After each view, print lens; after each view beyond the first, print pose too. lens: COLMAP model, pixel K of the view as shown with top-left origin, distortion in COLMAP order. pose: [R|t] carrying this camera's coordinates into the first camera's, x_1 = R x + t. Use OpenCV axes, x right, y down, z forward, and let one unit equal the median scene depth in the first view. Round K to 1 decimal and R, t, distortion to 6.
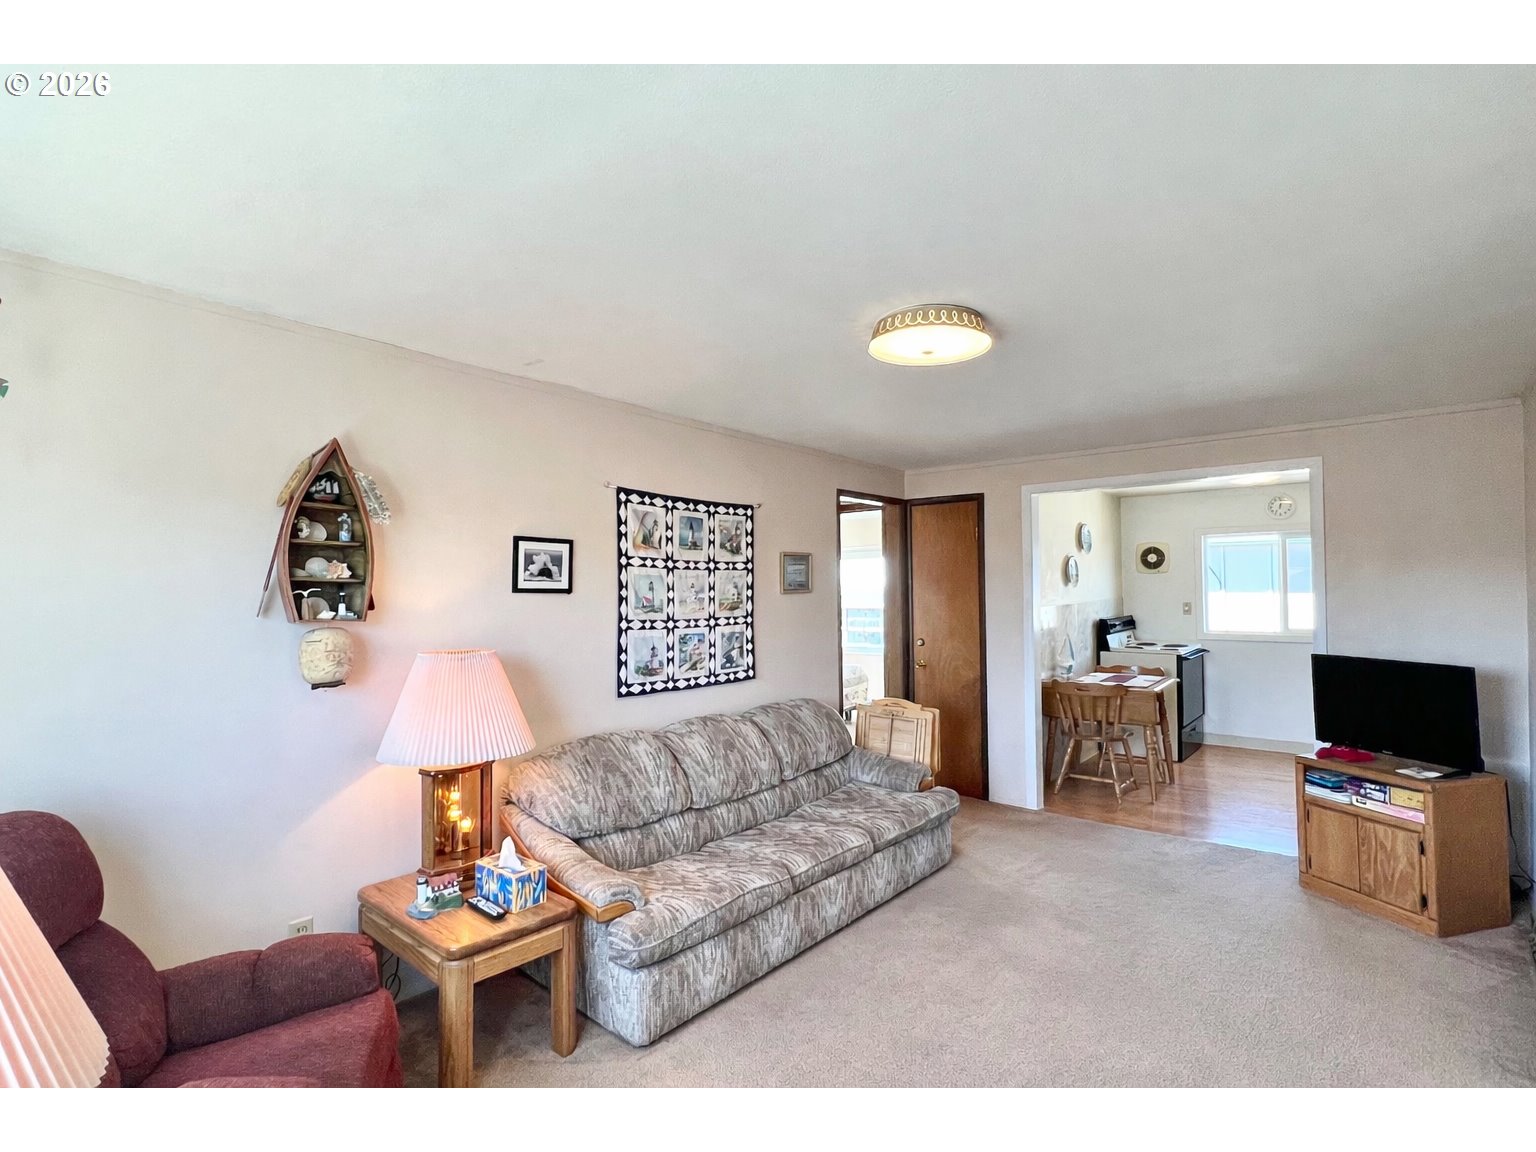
lens RADIAL K [[777.6, 0, 765.1], [0, 777.6, 573.8], [0, 0, 1]] dist [0.001499, 0.000085]
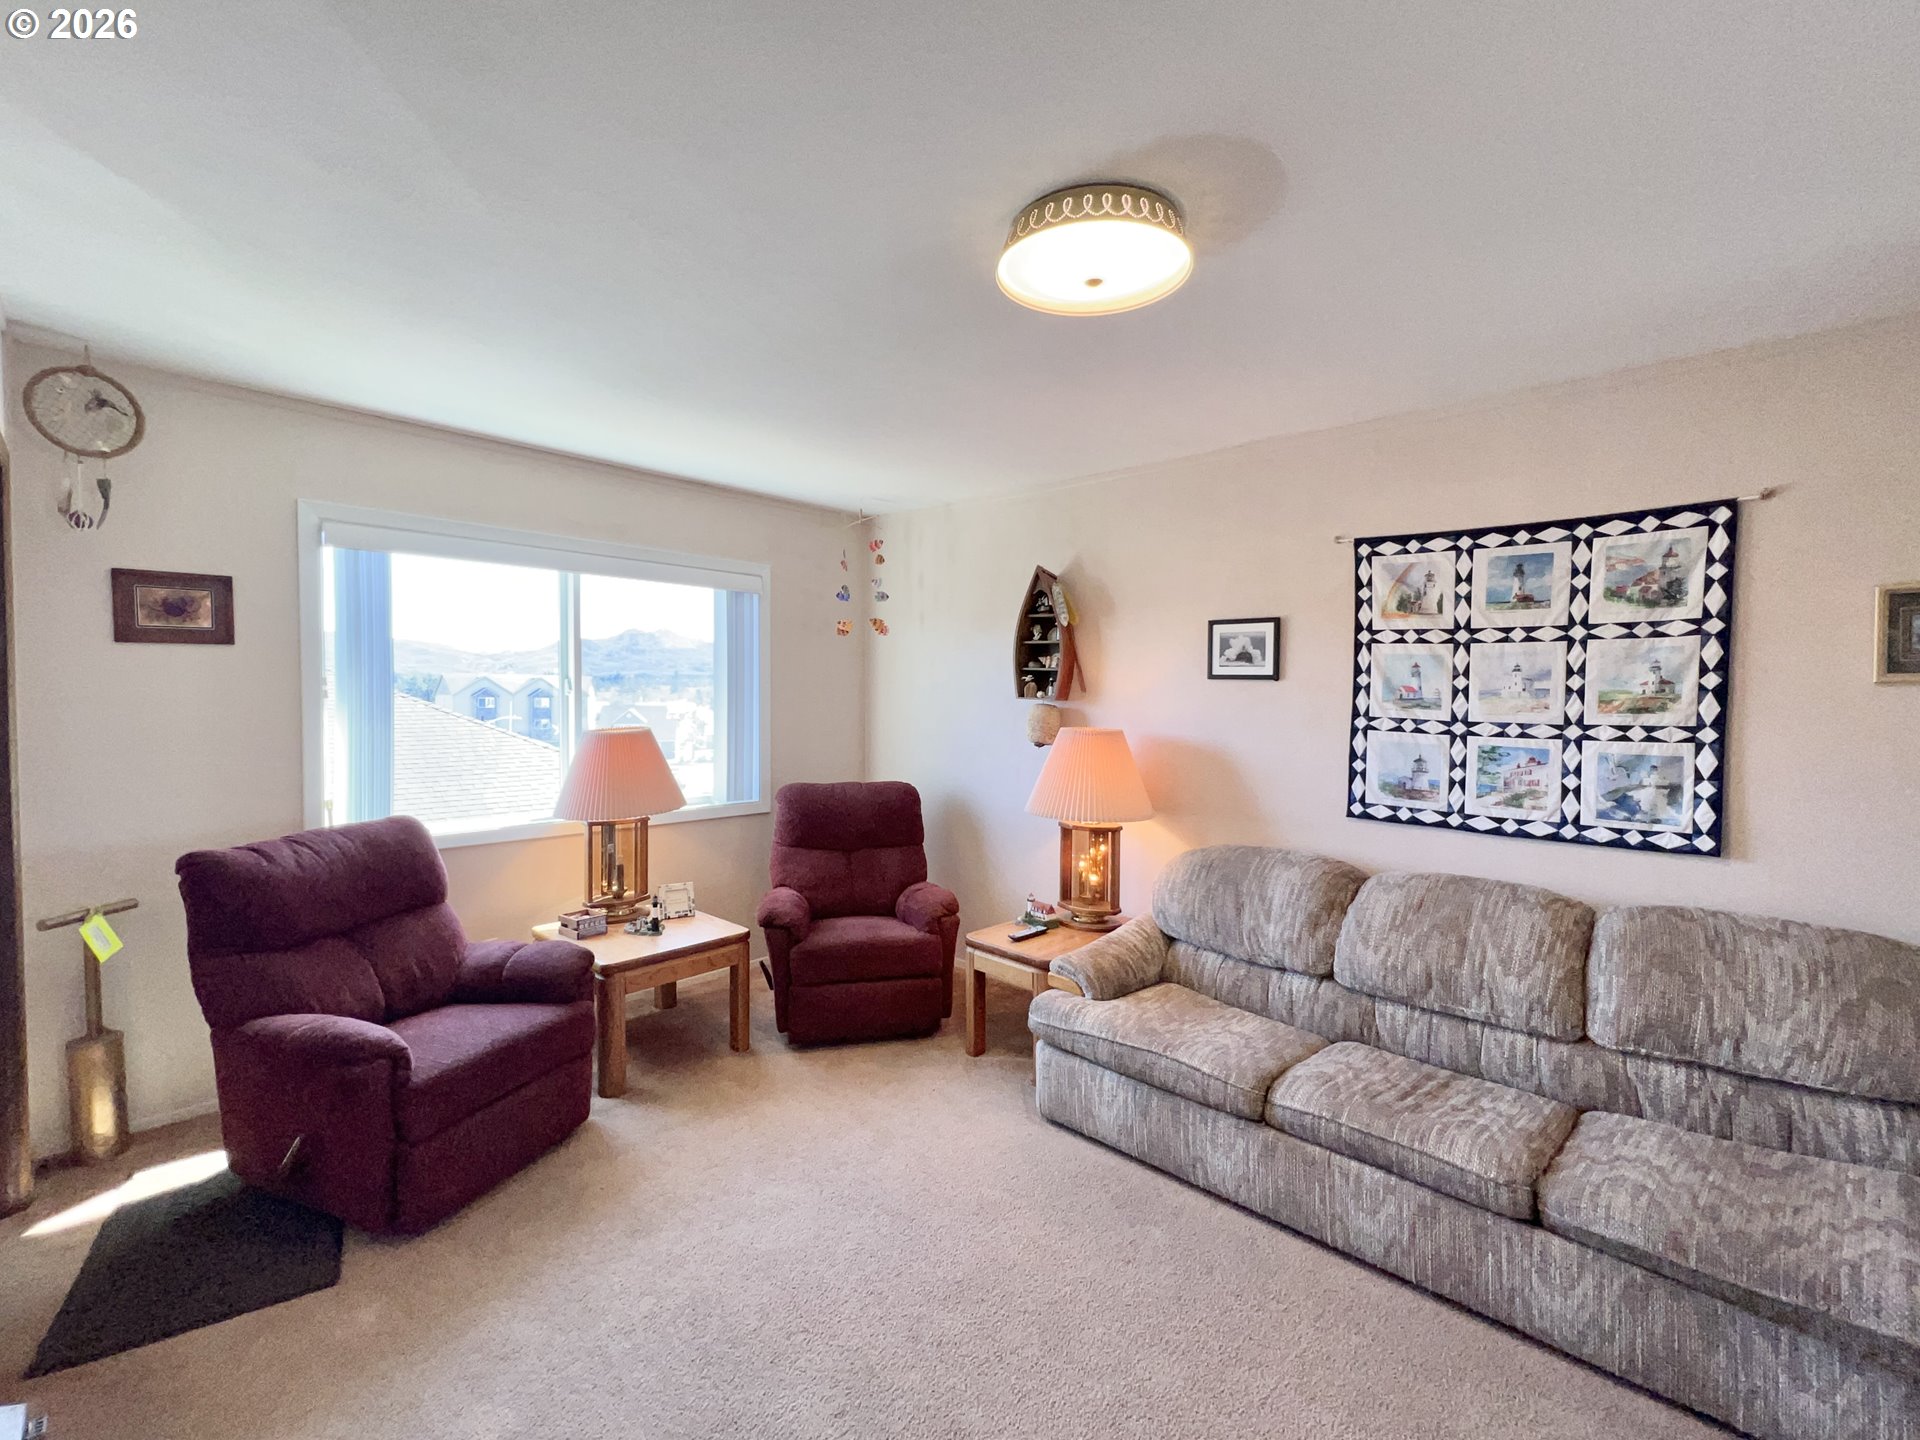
lens RADIAL K [[808.6, 0, 960.2], [0, 808.6, 721.4], [0, 0, 1]] dist [-0.002377, -0.000353]
pose [[-0.061836, 0.035949, -0.997439, 0.560717], [0.006695, 0.999344, 0.035603, 0.031063], [0.998064, -0.004477, -0.062037, 0.601336]]
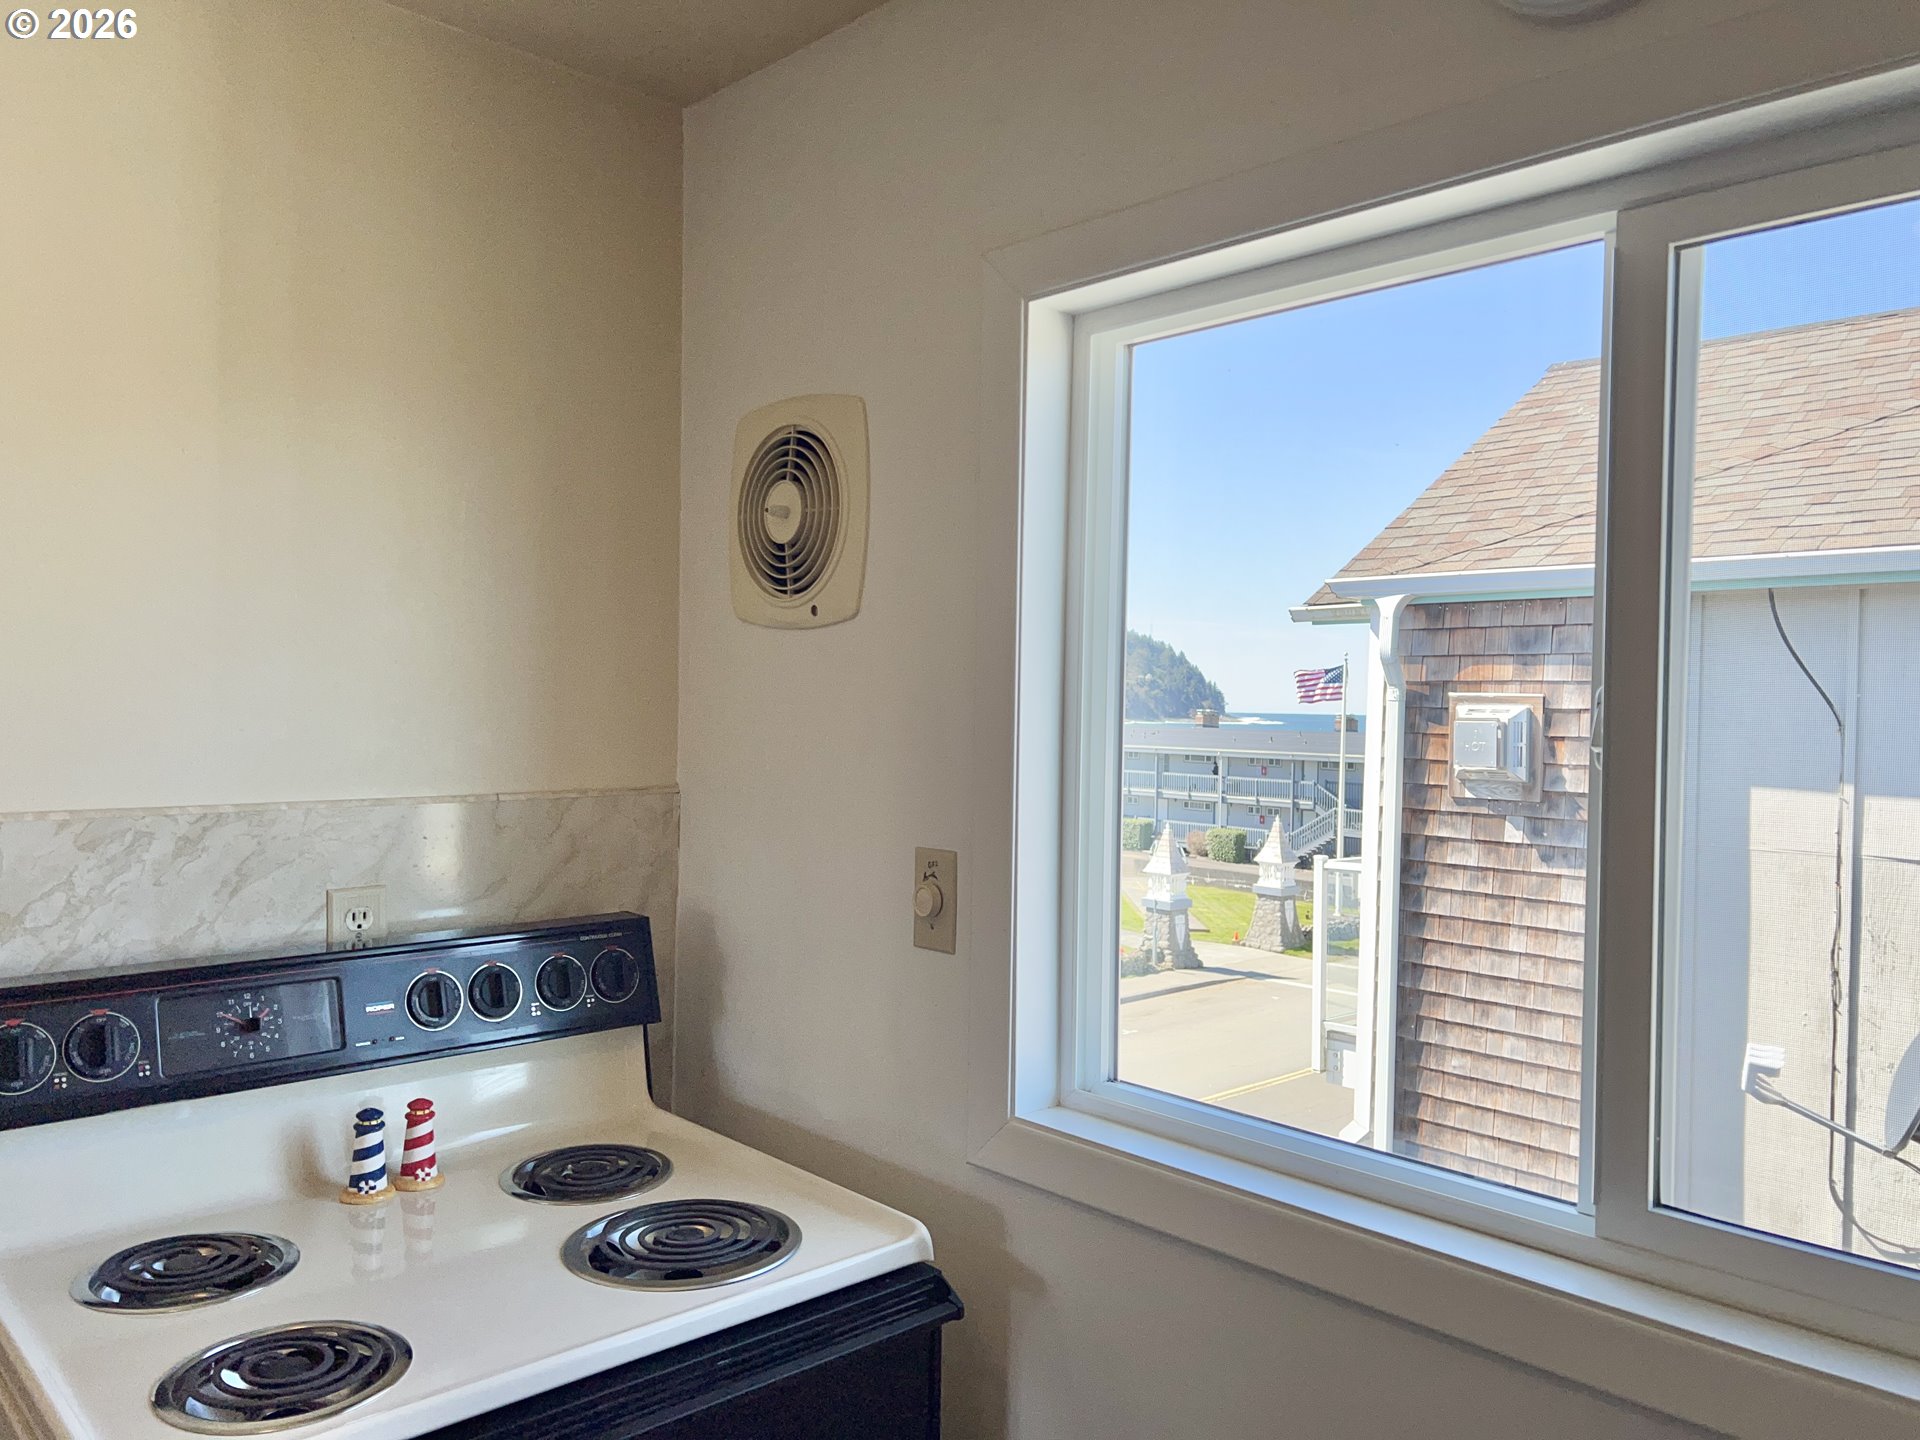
lens RADIAL K [[1437.2, 0, 959.2], [0, 1437.2, 720.7], [0, 0, 1]] dist [0.067744, -0.111603]
pose [[0.992818, 0.033187, -0.114942, 1.013912], [-0.030361, 0.999194, 0.026255, 0.015983], [0.115721, -0.022577, 0.993025, 1.364185]]
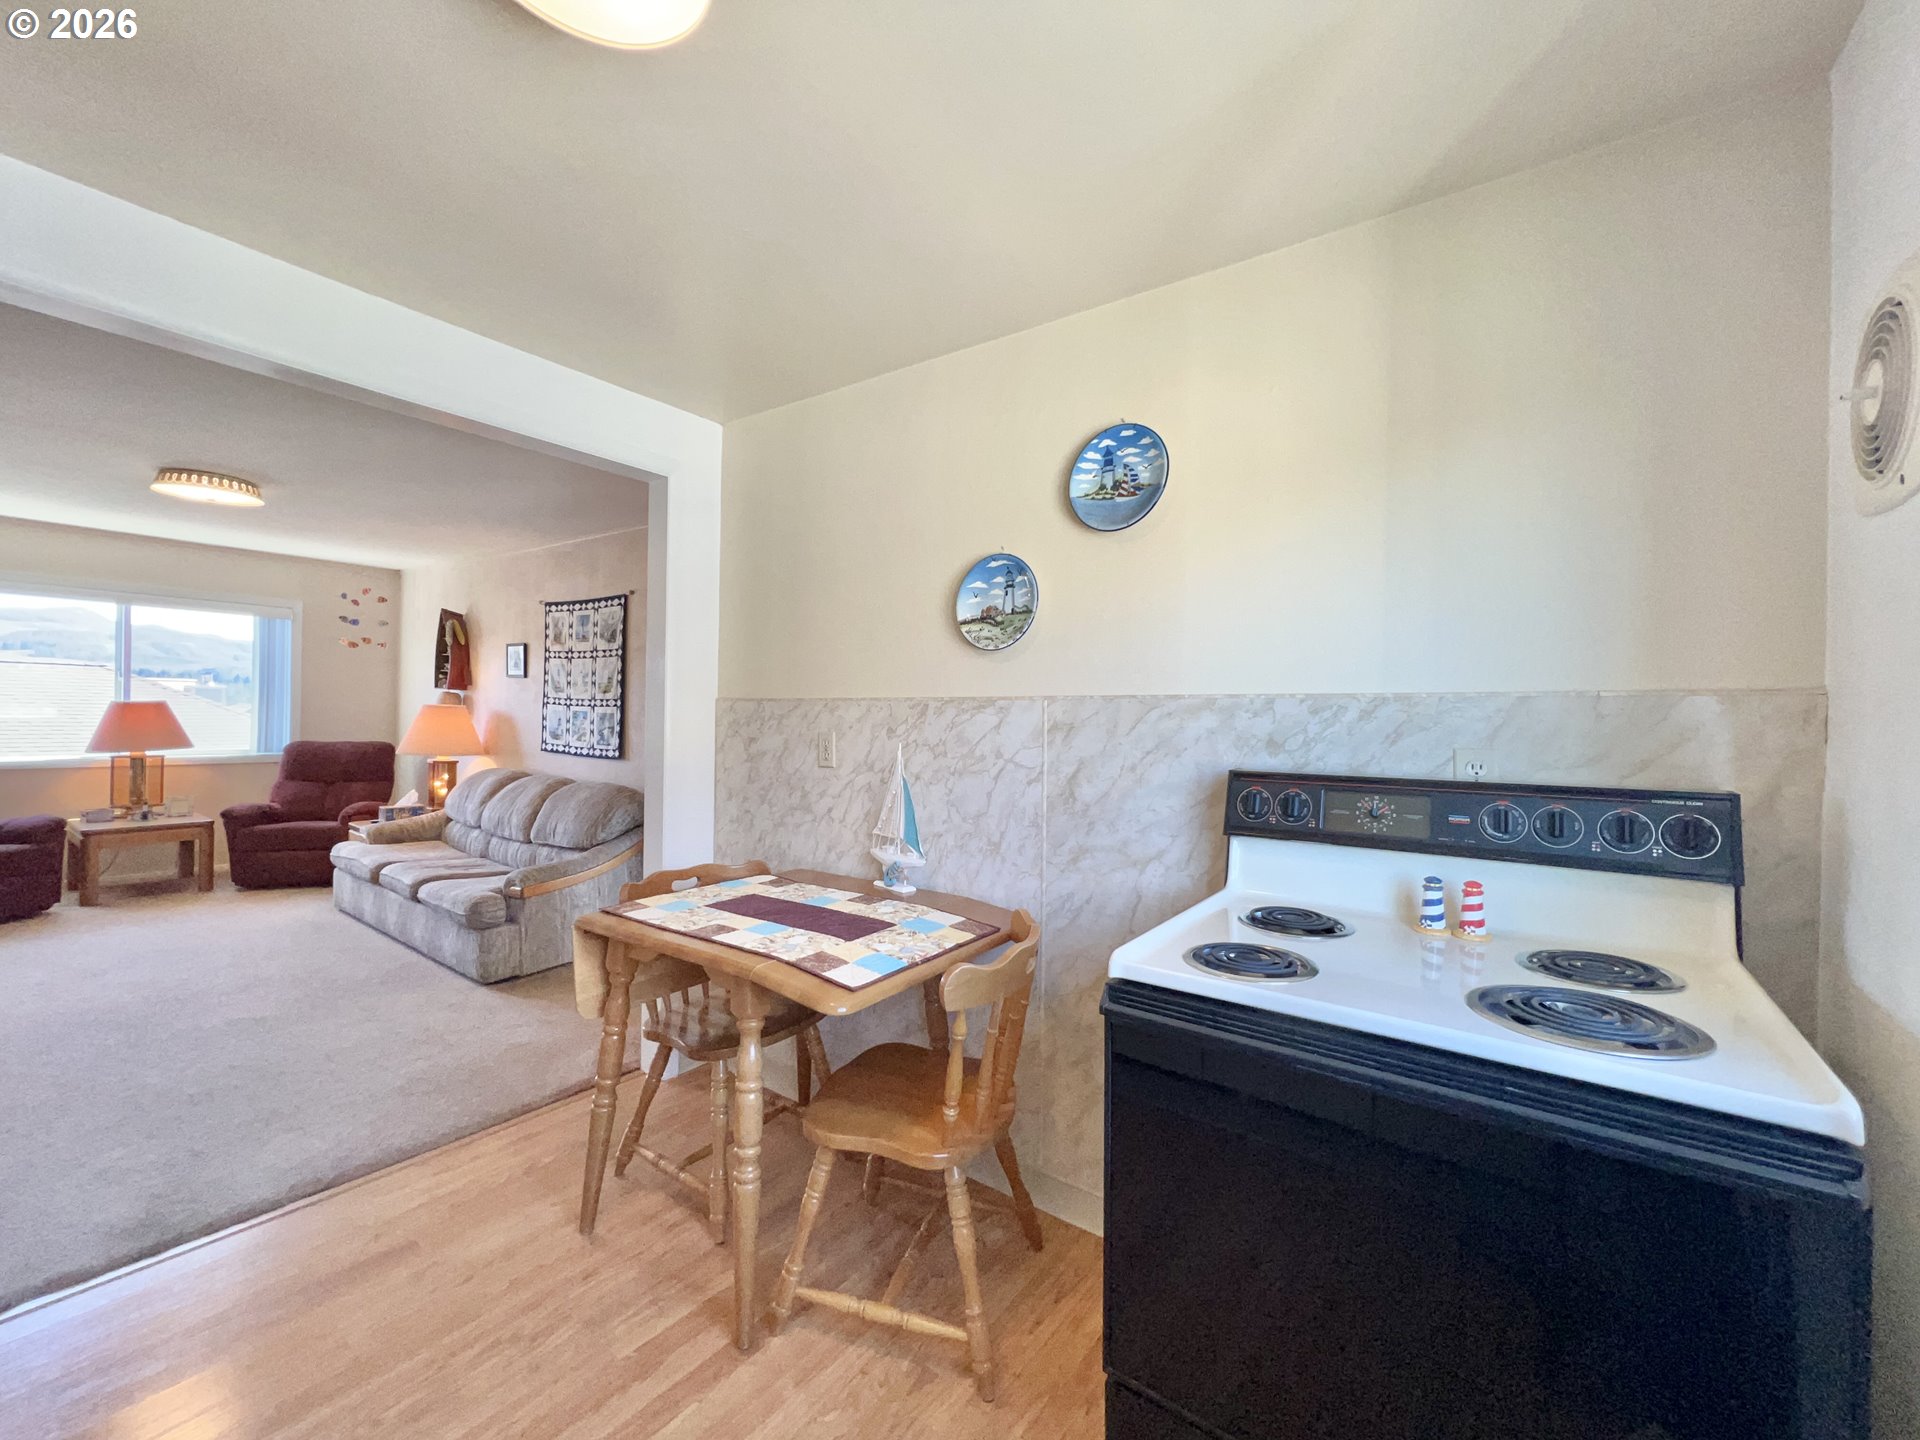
lens RADIAL K [[769.2, 0, 958.6], [0, 769.2, 716.6], [0, 0, 1]] dist [0.000962, -0.000713]
pose [[0.056276, 0.013186, -0.998328, 1.132131], [-0.007807, 0.999888, 0.012767, 0.065288], [0.998385, 0.007076, 0.056372, 1.511625]]
